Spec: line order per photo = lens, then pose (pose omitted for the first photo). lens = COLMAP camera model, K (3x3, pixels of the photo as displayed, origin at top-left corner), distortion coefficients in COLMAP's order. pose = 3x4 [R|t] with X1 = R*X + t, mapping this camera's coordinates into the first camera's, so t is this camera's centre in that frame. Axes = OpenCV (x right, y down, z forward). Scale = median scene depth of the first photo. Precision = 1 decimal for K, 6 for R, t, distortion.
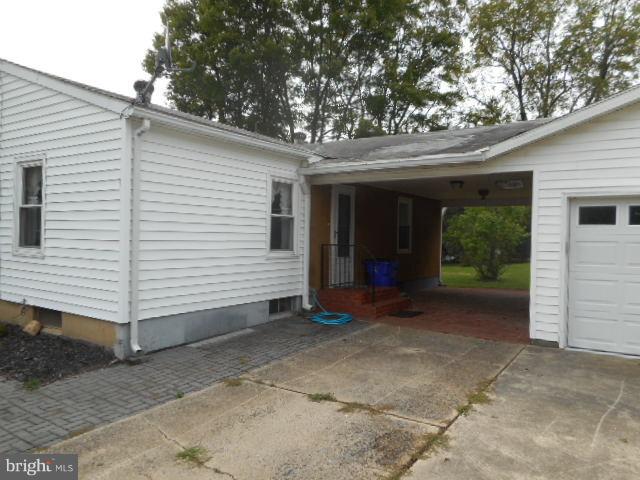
lens RADIAL K [[479.9, 0, 320.0], [0, 479.9, 240.0], [0, 0, 1]] dist [-0.007614, -0.003827]
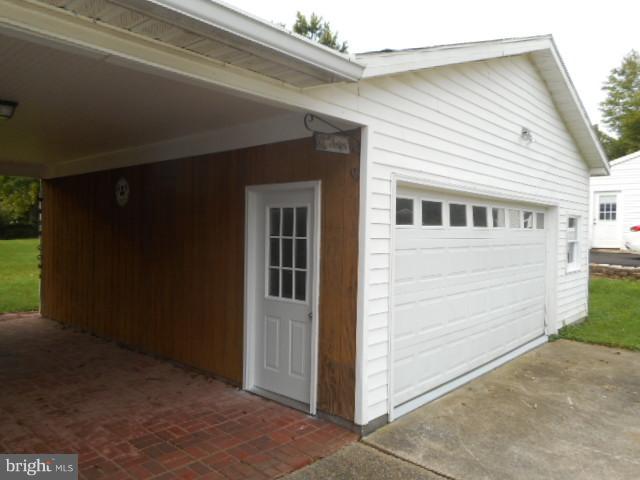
lens RADIAL K [[479.9, 0, 320.0], [0, 479.9, 240.0], [0, 0, 1]] dist [-0.007614, -0.003827]
pose [[0.154952, -0.029953, 0.987468, -0.118901], [0.002770, 0.999549, 0.029885, -0.030052], [-0.987918, -0.001896, 0.154965, 0.988922]]
